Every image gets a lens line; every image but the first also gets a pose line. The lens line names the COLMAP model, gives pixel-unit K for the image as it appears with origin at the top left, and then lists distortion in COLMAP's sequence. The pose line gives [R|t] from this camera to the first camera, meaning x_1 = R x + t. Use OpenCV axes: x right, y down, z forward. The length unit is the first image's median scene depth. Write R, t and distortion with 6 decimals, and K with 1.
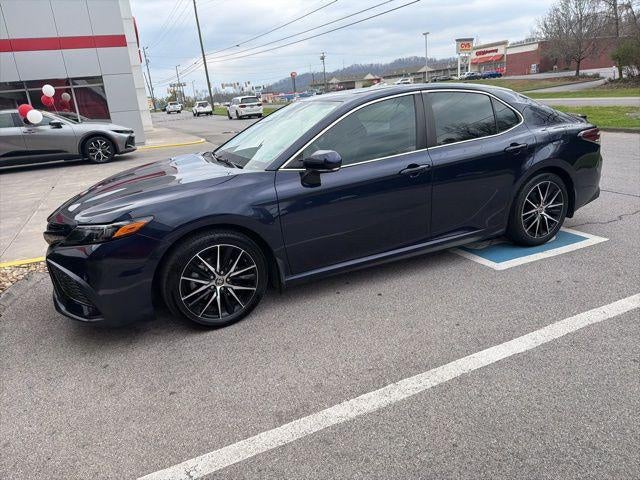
lens RADIAL K [[454.7, 0, 320.3], [0, 454.7, 235.1], [0, 0, 1]] dist [0.022712, -0.034704]
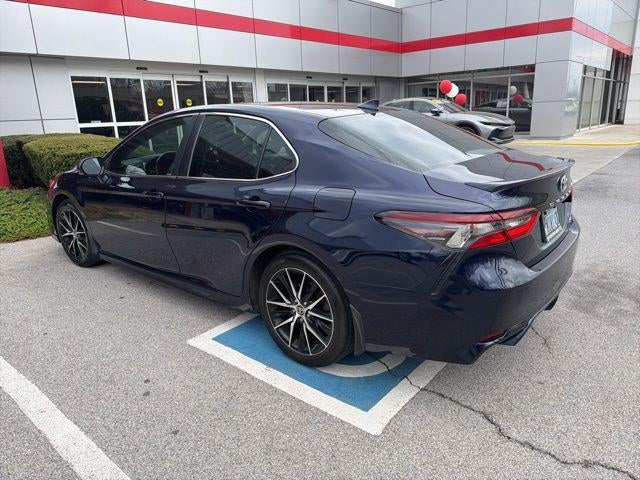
lens RADIAL K [[454.7, 0, 318.1], [0, 454.7, 239.3], [0, 0, 1]] dist [0.022712, -0.034704]
pose [[0.422429, 0.302476, -0.854437, 1.041521], [-0.261725, 0.943226, 0.204512, -0.295709], [0.867787, 0.137235, 0.477612, 0.735555]]
